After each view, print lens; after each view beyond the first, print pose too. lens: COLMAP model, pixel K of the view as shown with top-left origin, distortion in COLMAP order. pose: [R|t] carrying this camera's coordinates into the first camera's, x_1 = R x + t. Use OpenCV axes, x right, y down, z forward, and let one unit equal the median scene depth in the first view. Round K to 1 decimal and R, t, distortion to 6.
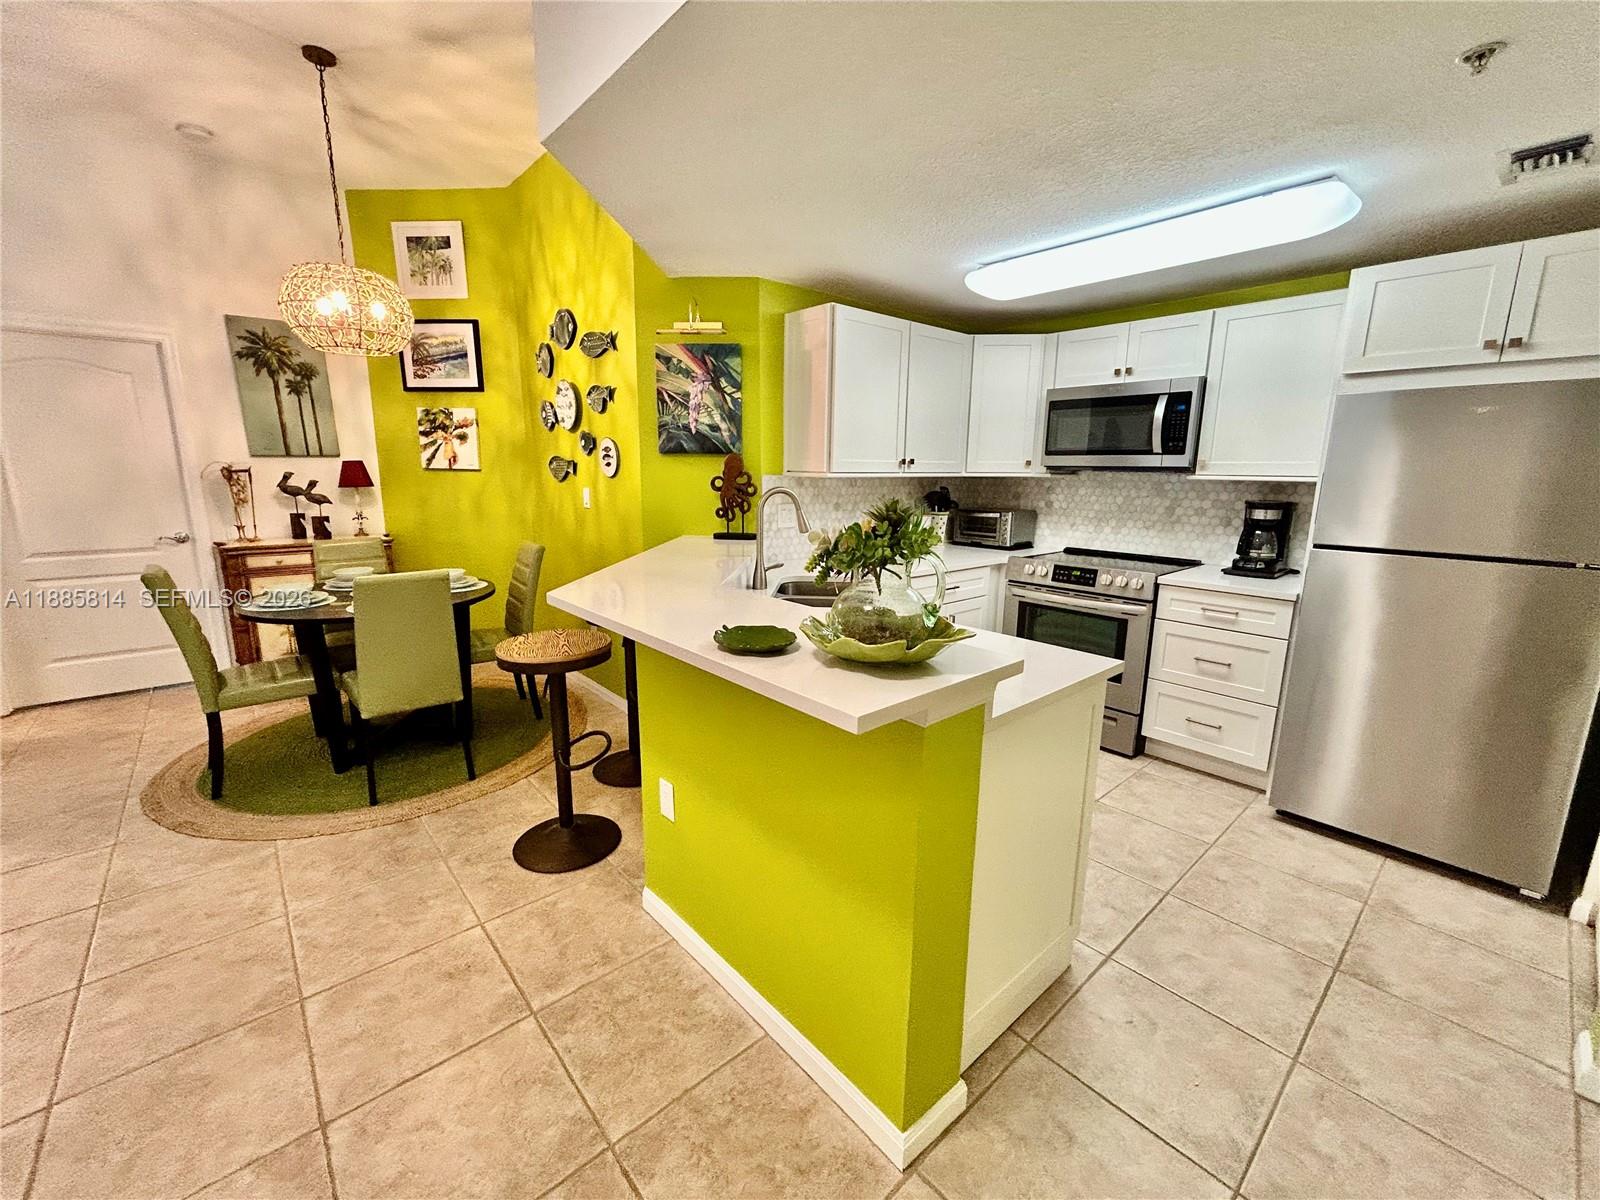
lens RADIAL K [[653.8, 0, 800.0], [0, 653.8, 600.0], [0, 0, 1]] dist [0.002536, -0.000295]
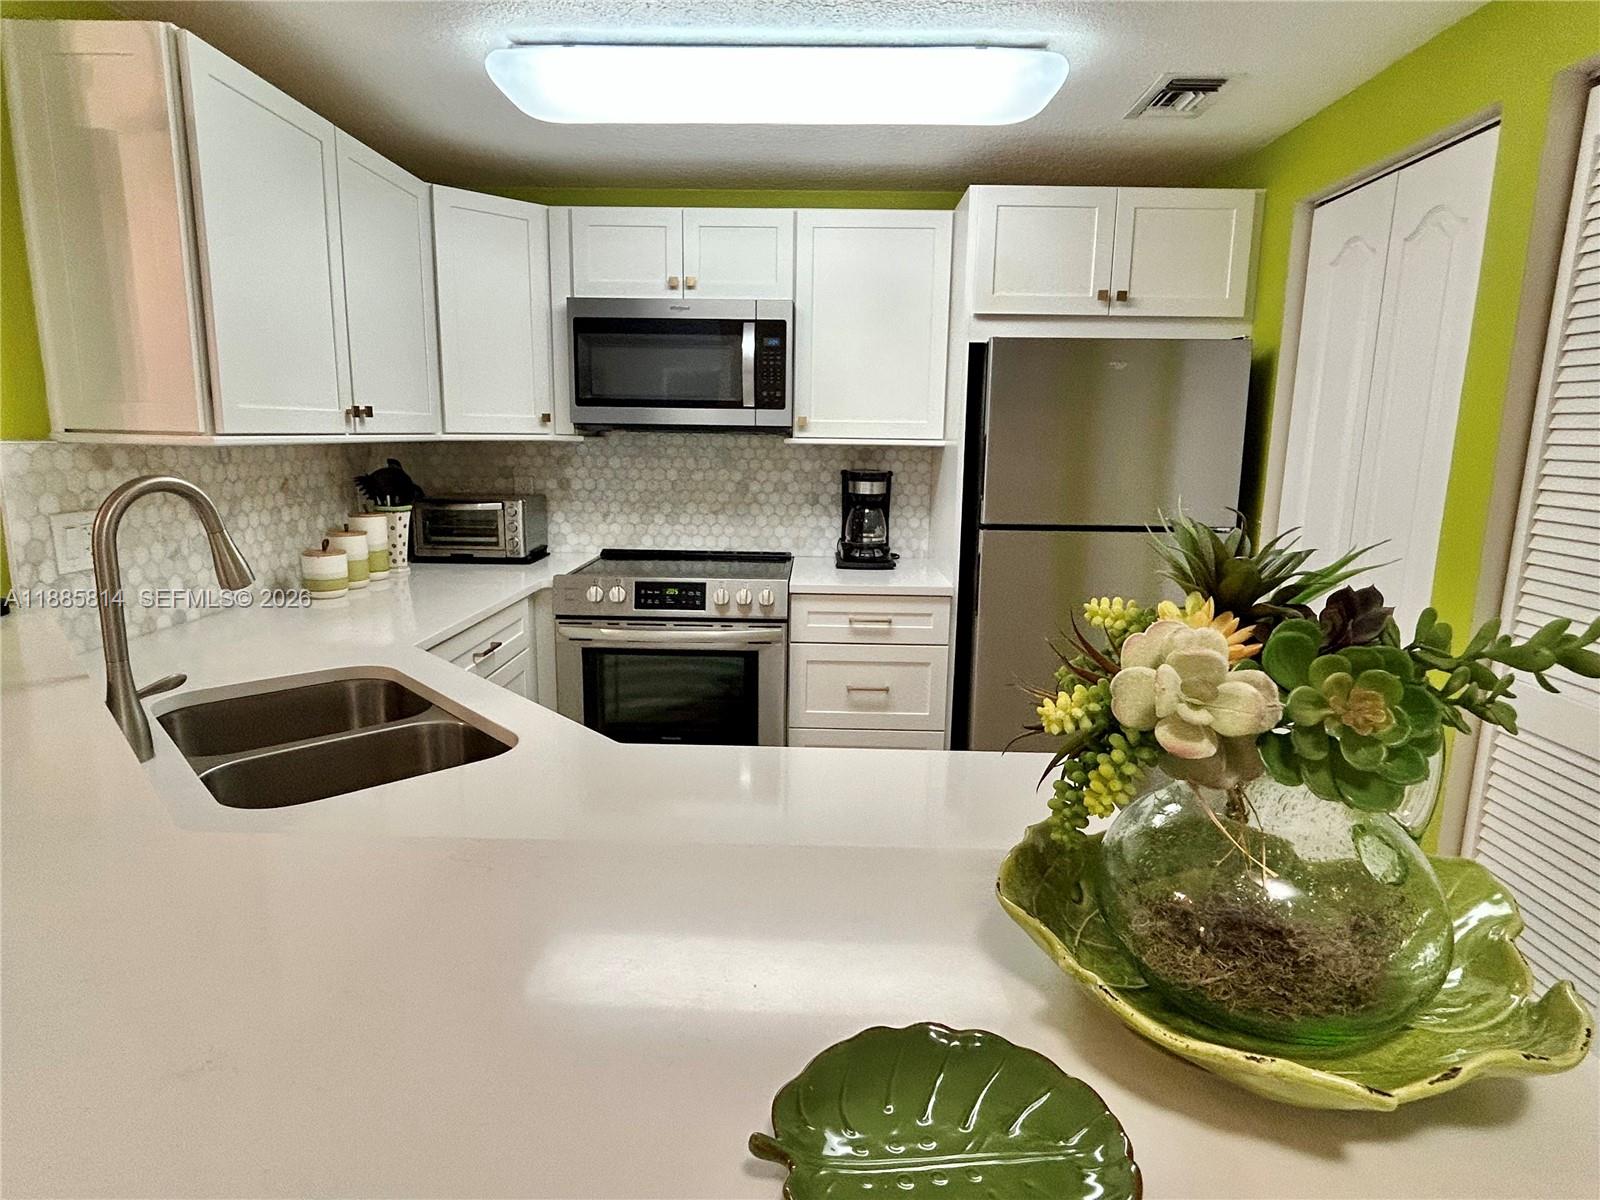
lens RADIAL K [[896.1, 0, 800.0], [0, 896.1, 600.0], [0, 0, 1]] dist [0.000296, -0.001138]
pose [[0.676999, -0.134614, 0.723569, -0.123752], [0.139306, 0.988797, 0.053617, -0.060760], [-0.722680, 0.064499, 0.688167, 0.300617]]
